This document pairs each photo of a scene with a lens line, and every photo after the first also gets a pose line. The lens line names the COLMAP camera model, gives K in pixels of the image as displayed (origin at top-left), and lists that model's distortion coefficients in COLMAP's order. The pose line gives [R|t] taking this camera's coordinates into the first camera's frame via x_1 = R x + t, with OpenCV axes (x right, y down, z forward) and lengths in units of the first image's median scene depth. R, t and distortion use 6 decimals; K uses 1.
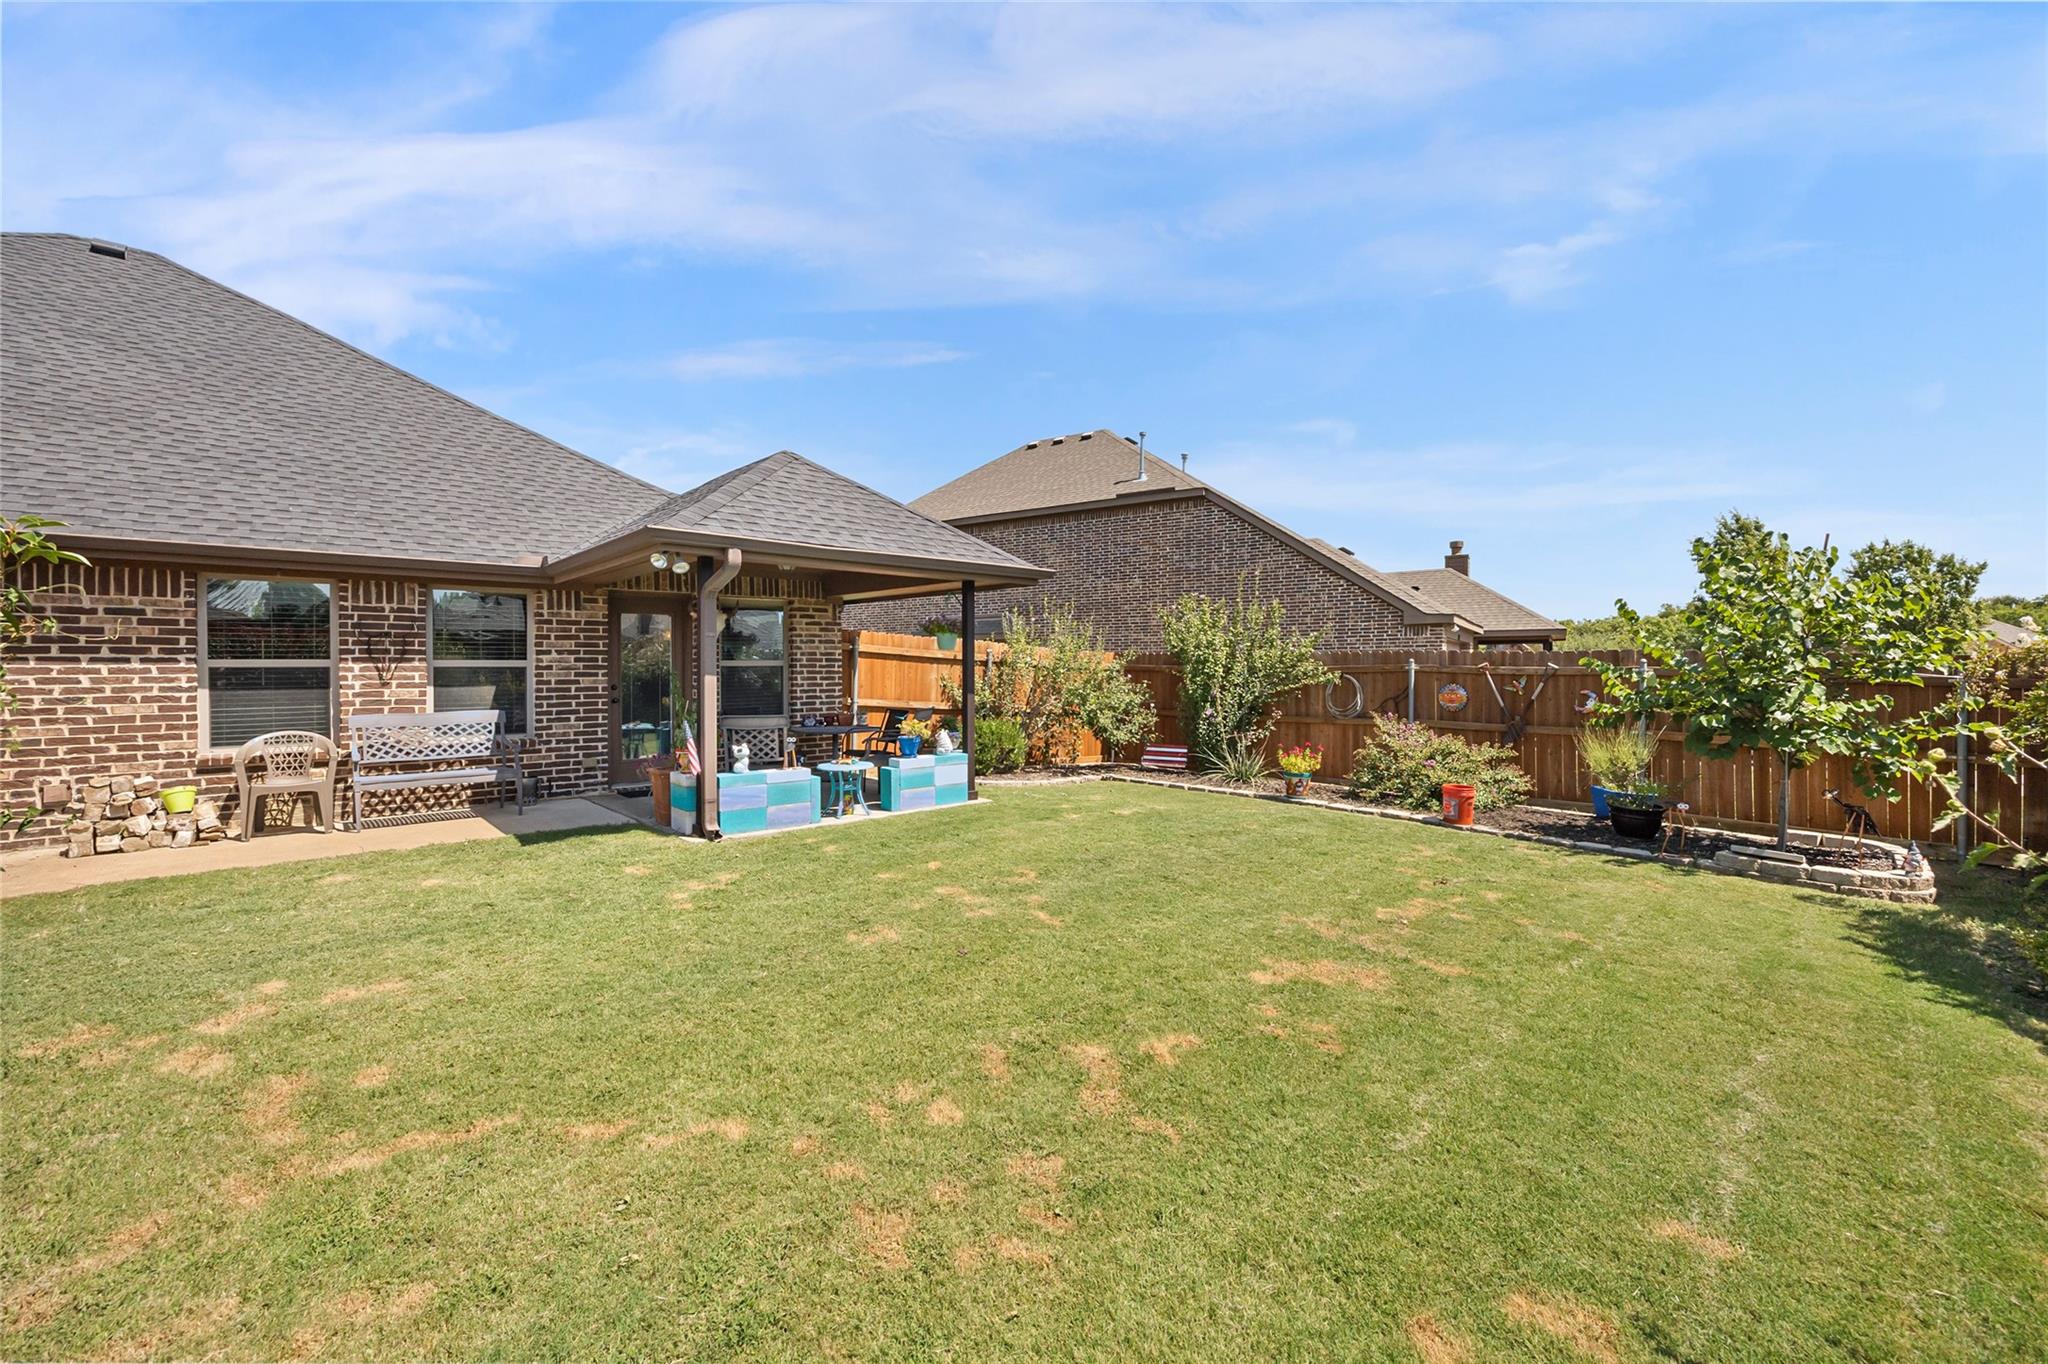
lens RADIAL K [[864.5, 0, 1024.0], [0, 864.5, 682.0], [0, 0, 1]] dist [-0.001183, -0.000080]
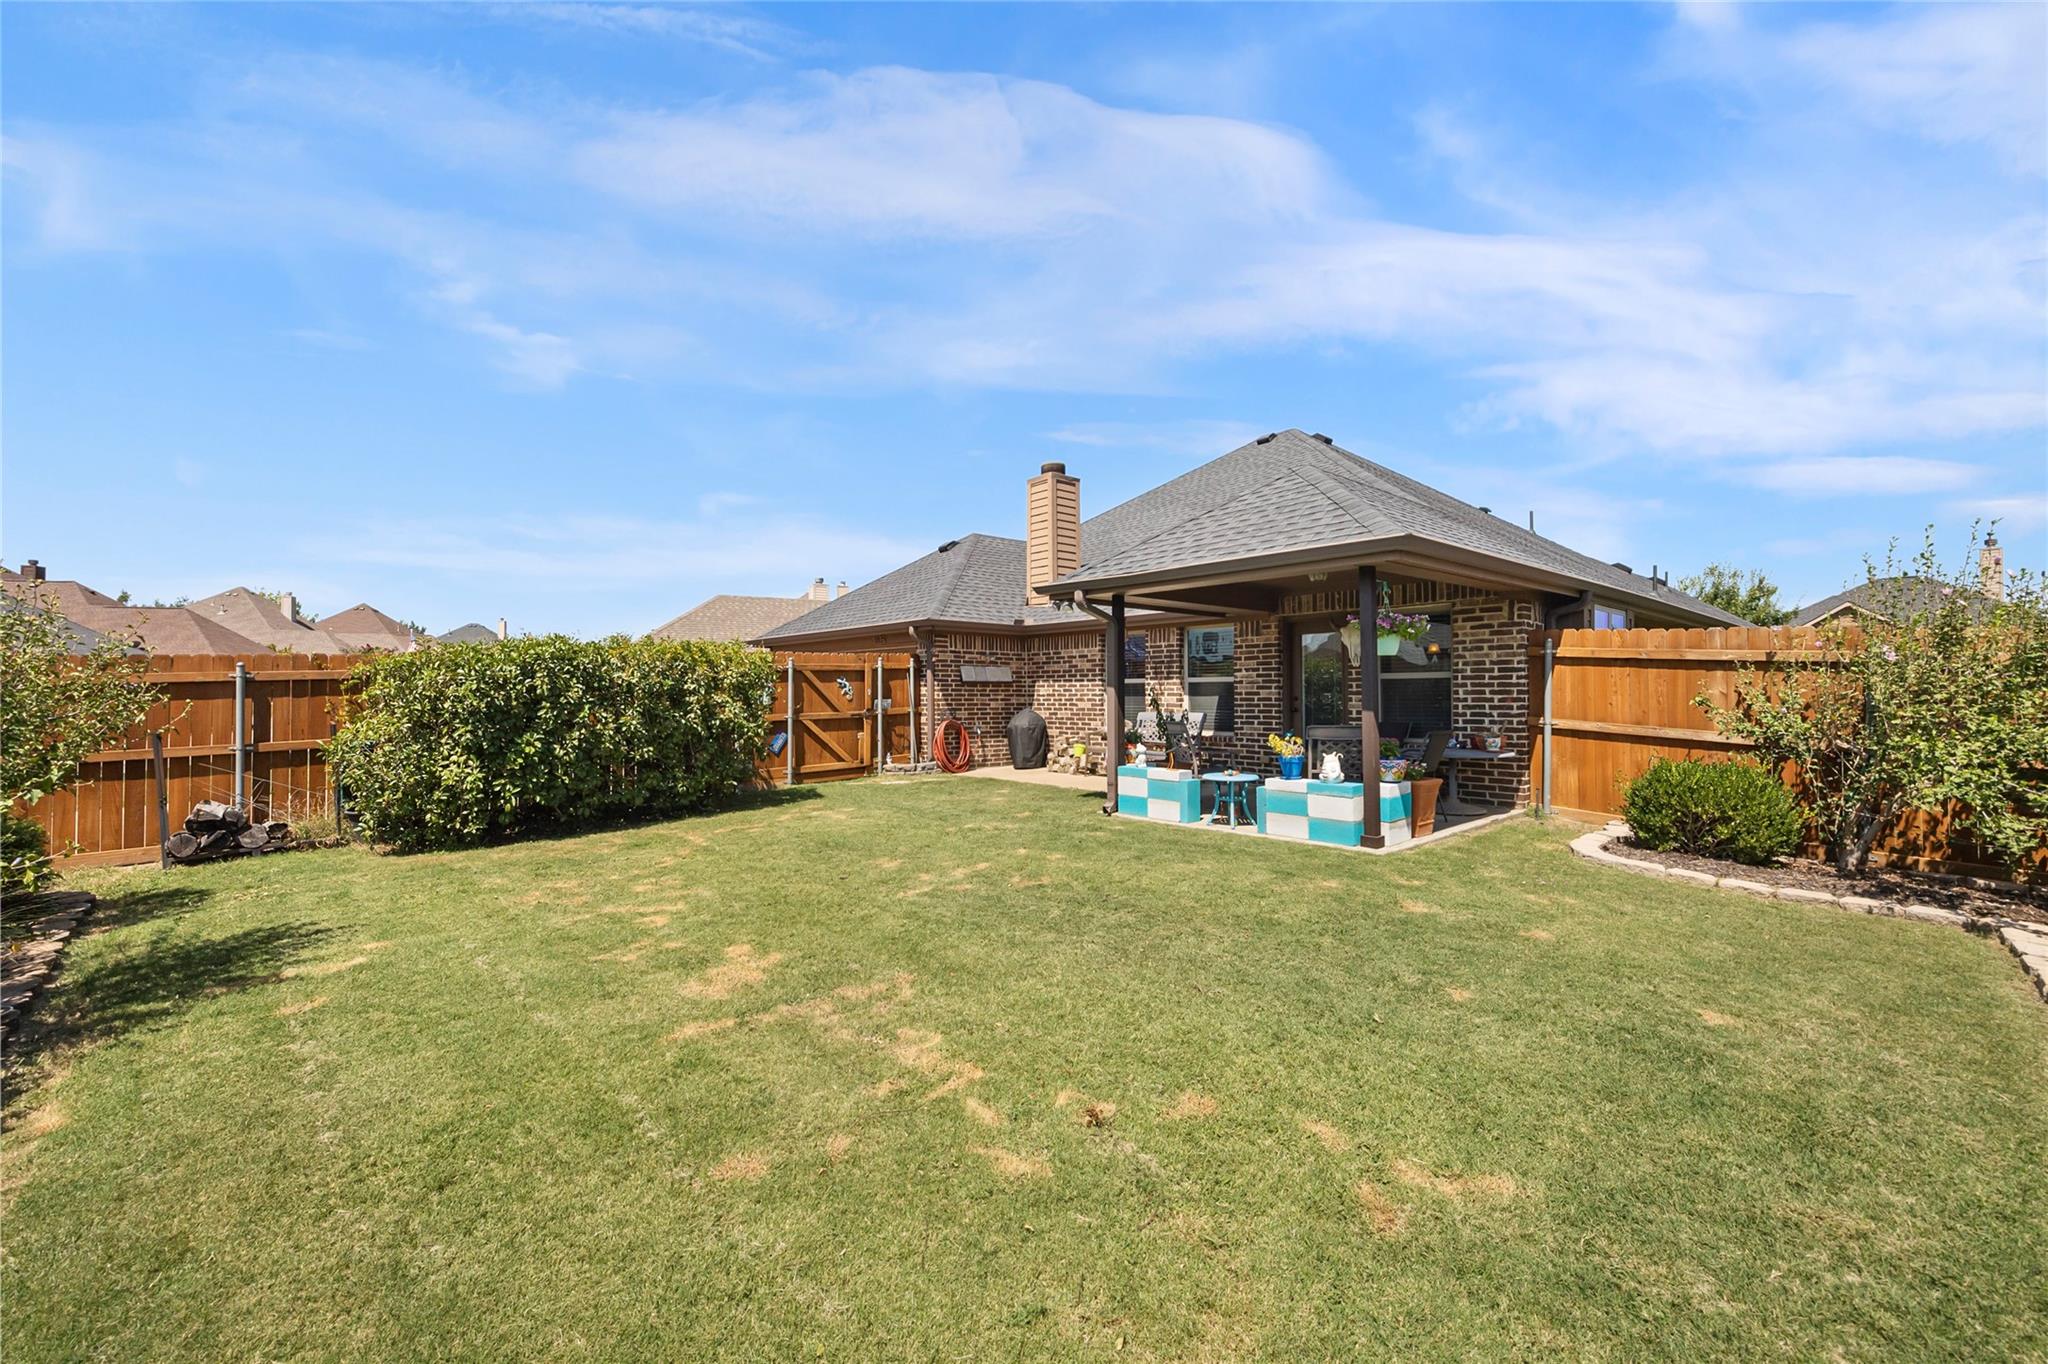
lens RADIAL K [[810.2, 0, 1027.2], [0, 810.2, 683.3], [0, 0, 1]] dist [-0.005321, -0.000503]
pose [[-0.021748, -0.008114, -0.999731, 0.721085], [-0.012581, 0.999890, -0.007842, -0.001323], [0.999684, 0.012407, -0.021847, 0.757129]]
